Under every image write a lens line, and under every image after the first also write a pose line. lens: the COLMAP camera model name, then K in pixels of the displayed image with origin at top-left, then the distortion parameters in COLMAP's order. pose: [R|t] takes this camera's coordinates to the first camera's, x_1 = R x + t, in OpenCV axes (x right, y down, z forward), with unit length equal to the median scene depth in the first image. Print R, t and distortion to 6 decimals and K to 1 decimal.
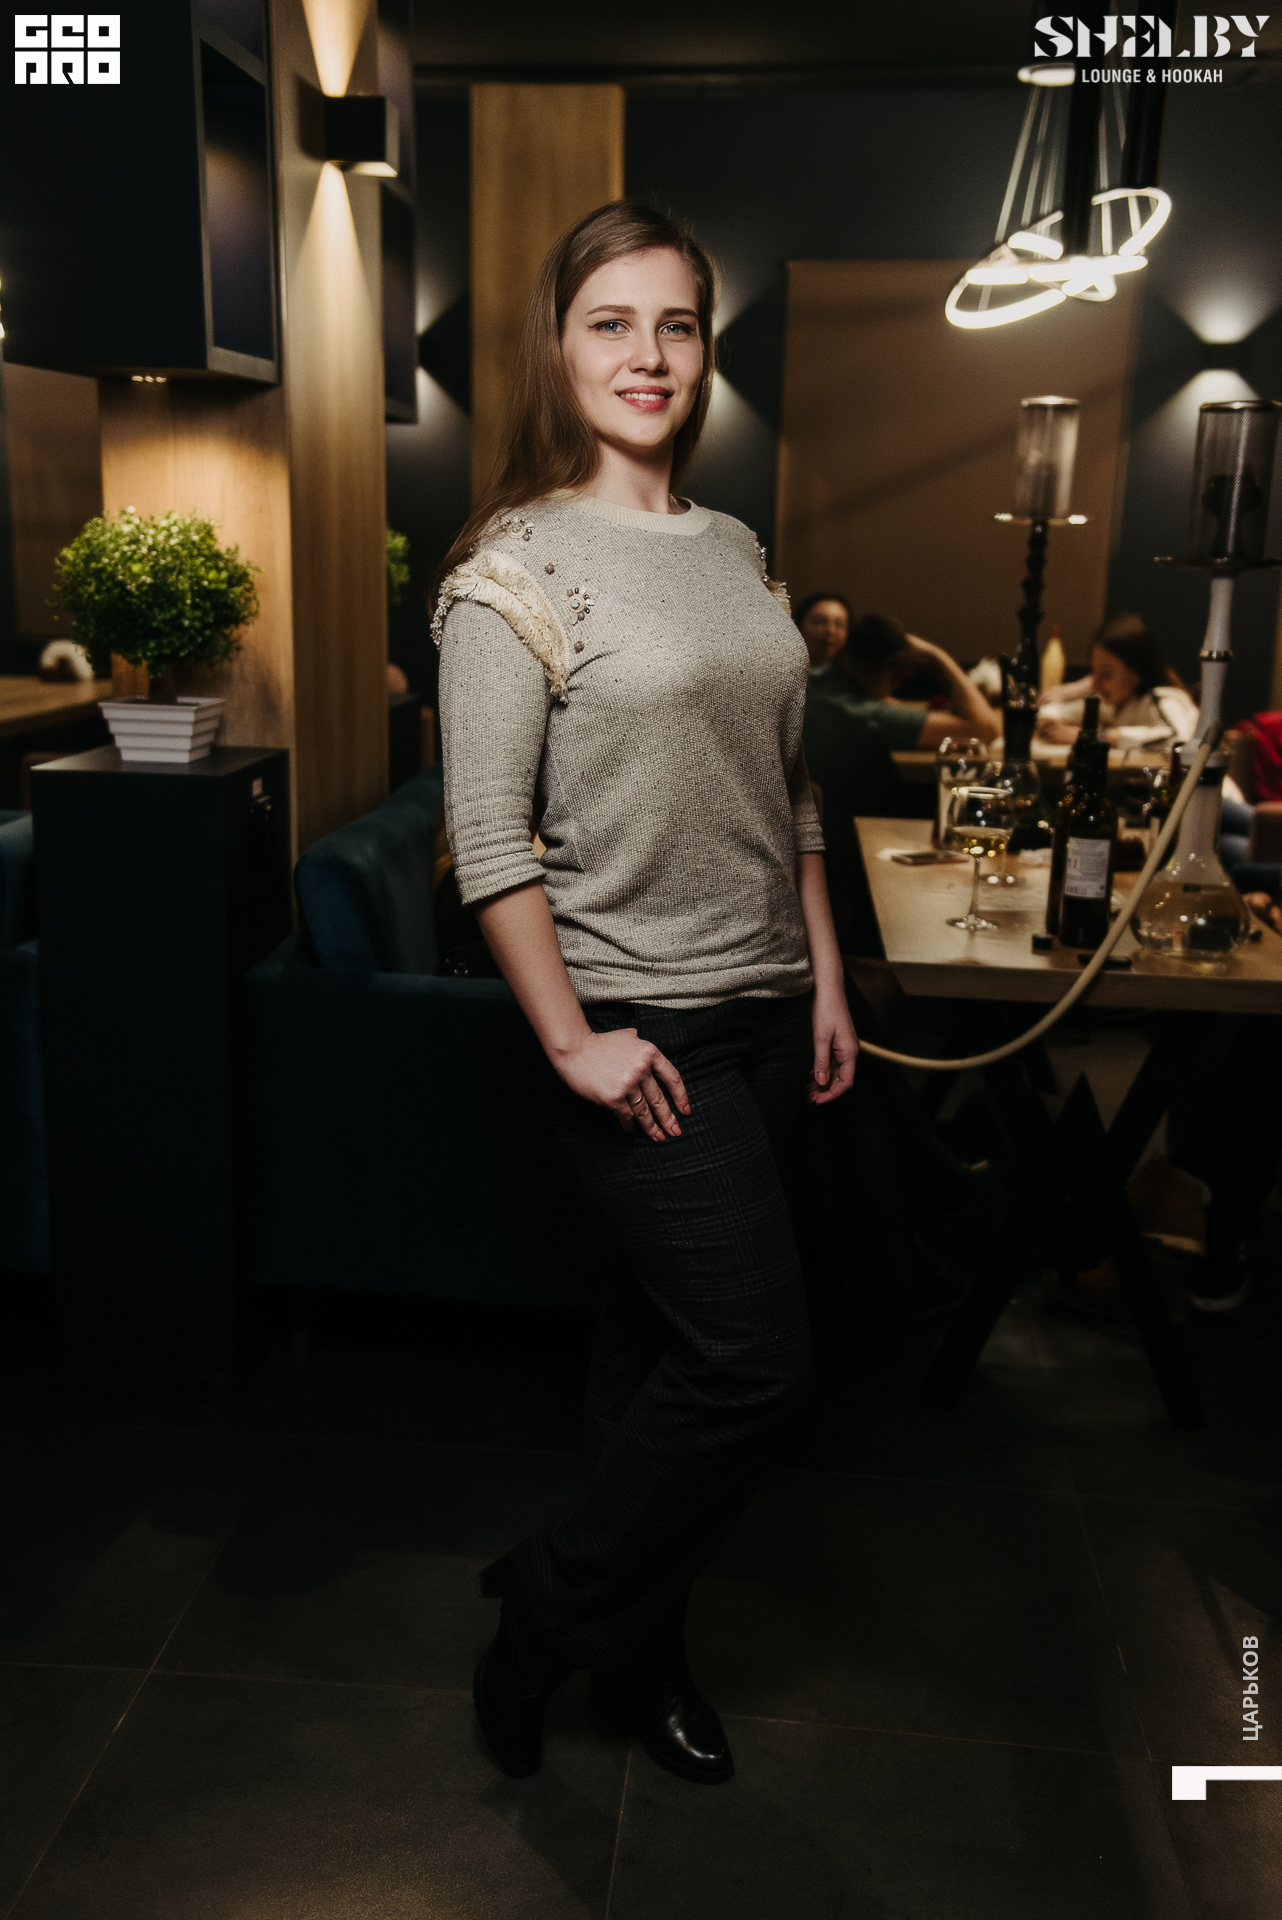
lens RADIAL K [[1856.4, 0, 640.0], [0, 1856.4, 1027.1], [0, 0, 1]] dist [0.152219, -0.080015]
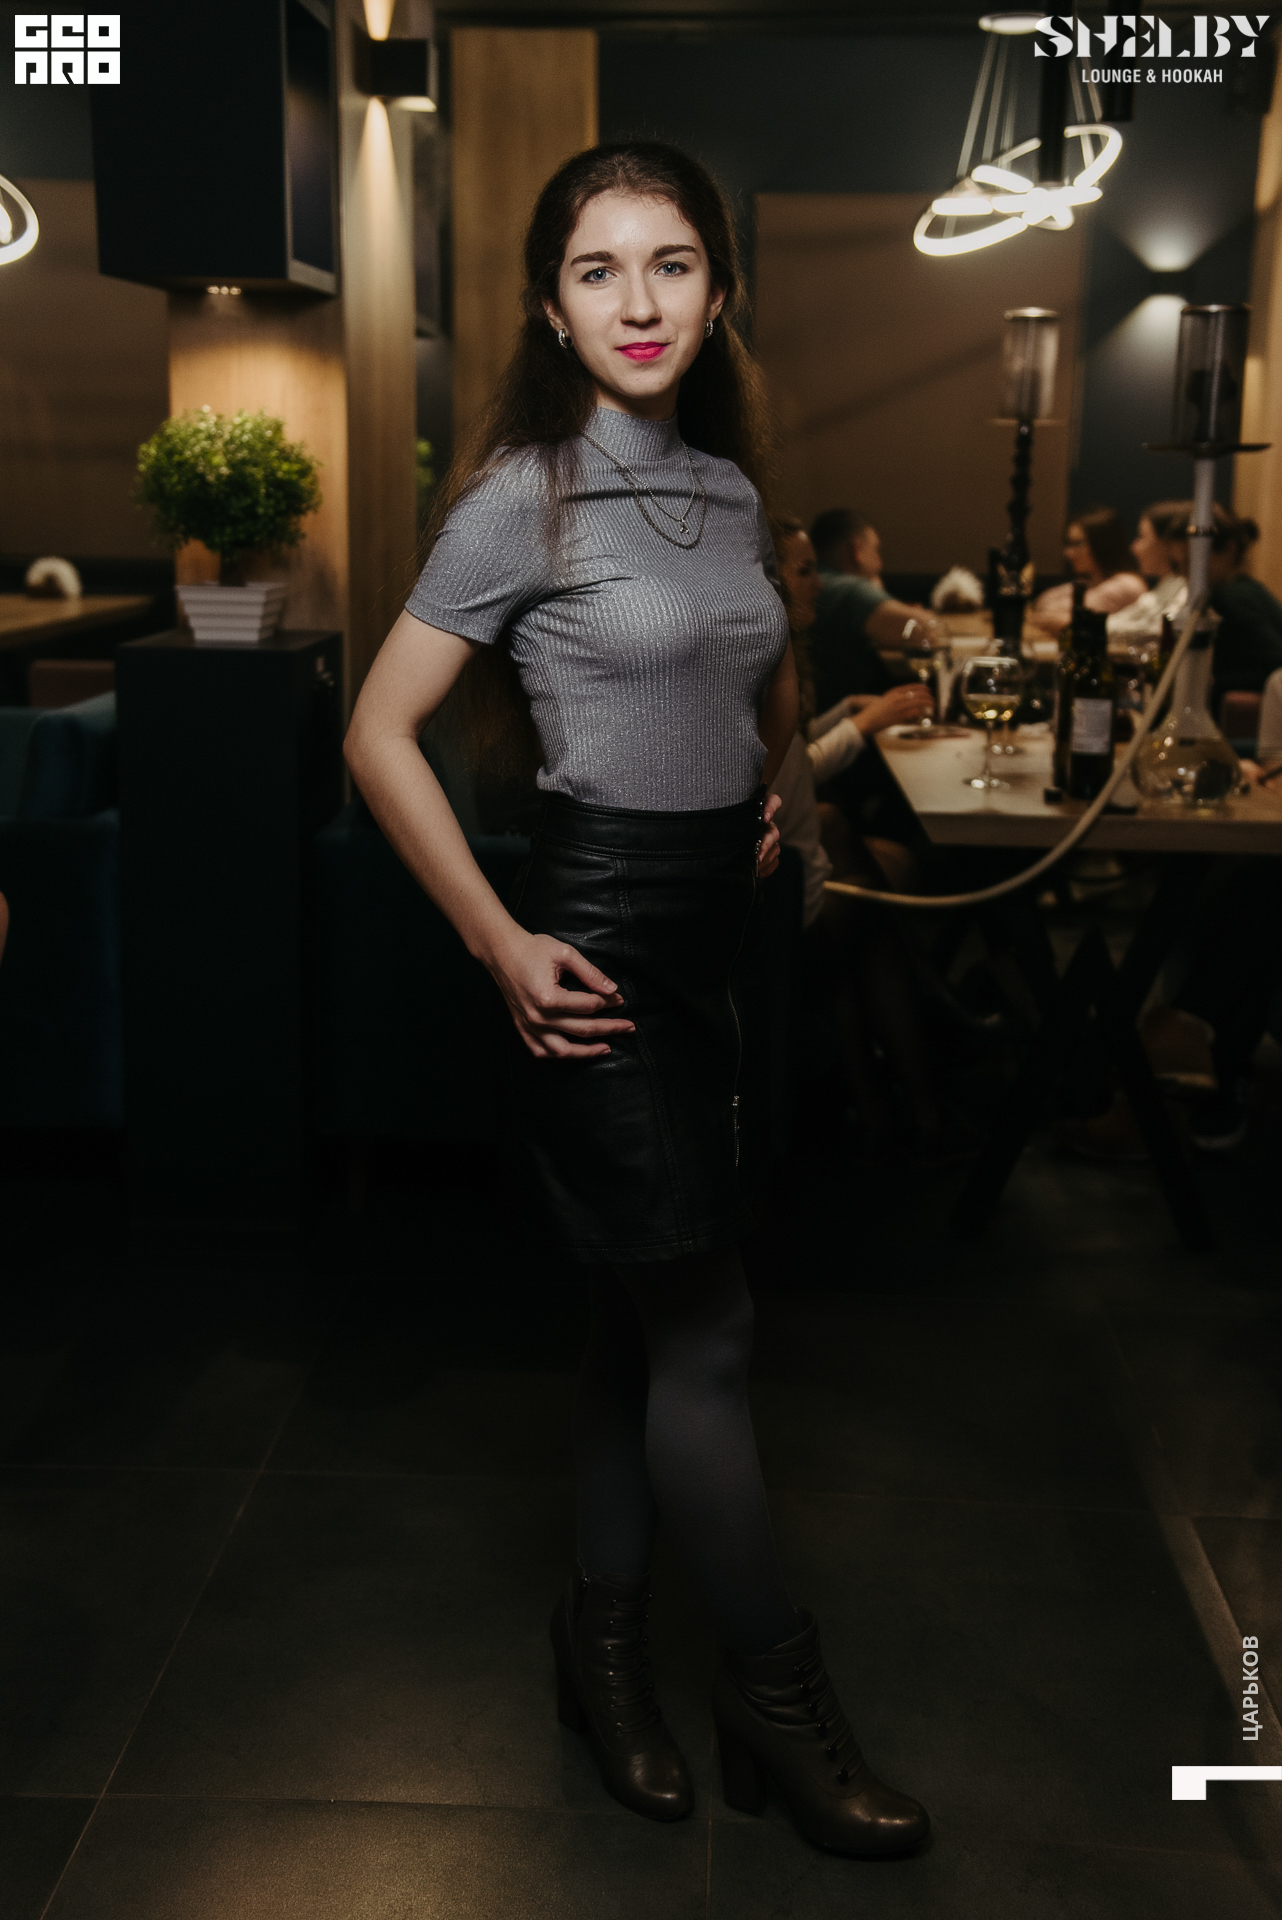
lens RADIAL K [[1969.9, 0, 643.6], [0, 1969.9, 868.1], [0, 0, 1]] dist [0.174655, 0.019338]
pose [[0.998651, -0.016699, 0.049172, -0.075668], [0.019944, 0.997602, -0.066271, 0.065522], [-0.047948, 0.067162, 0.996589, -0.127600]]
